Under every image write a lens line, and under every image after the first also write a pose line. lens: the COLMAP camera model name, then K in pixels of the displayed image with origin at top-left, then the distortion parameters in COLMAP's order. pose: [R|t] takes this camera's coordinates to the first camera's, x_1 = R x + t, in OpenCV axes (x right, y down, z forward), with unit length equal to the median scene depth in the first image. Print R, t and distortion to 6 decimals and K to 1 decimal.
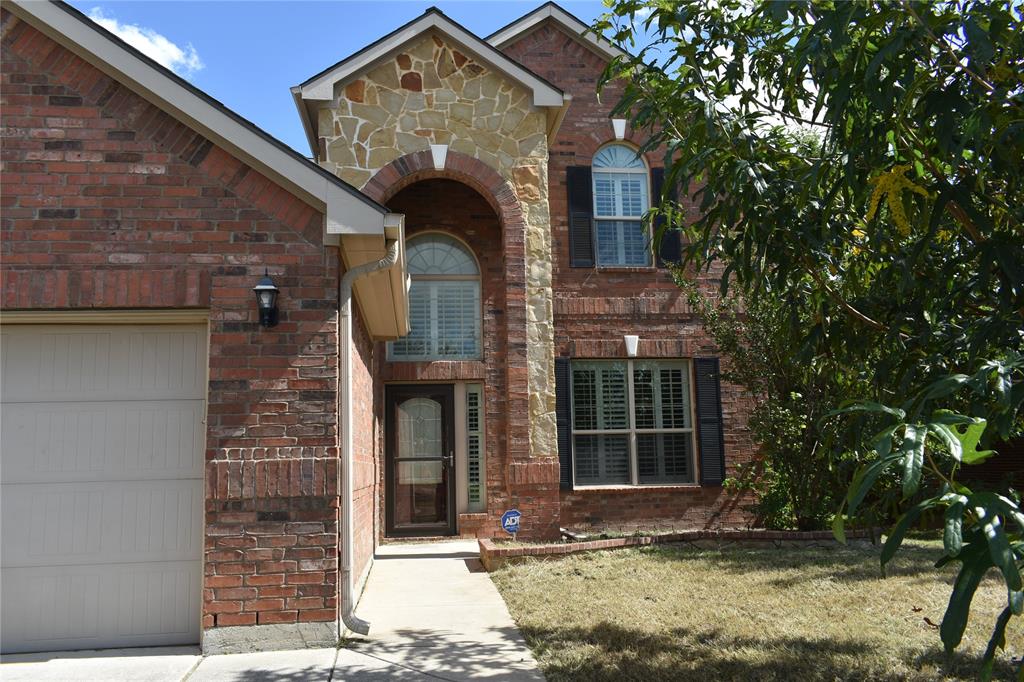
lens RADIAL K [[792.5, 0, 512.0], [0, 792.5, 341.0], [0, 0, 1]] dist [-0.011602, 0.005822]
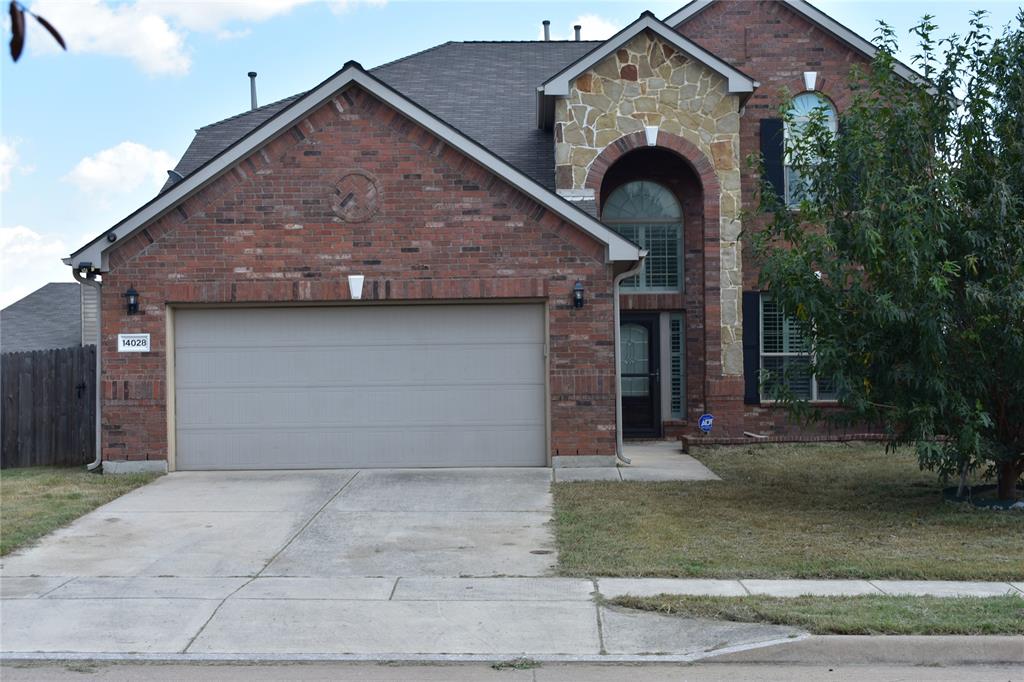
lens RADIAL K [[1529.1, 0, 512.0], [0, 1529.1, 341.0], [0, 0, 1]] dist [-0.014548, -0.005601]
pose [[0.990663, 0.011754, -0.135824, 0.021194], [0.005386, 0.992124, 0.125144, -0.214439], [0.136225, -0.124707, 0.982797, -1.433961]]
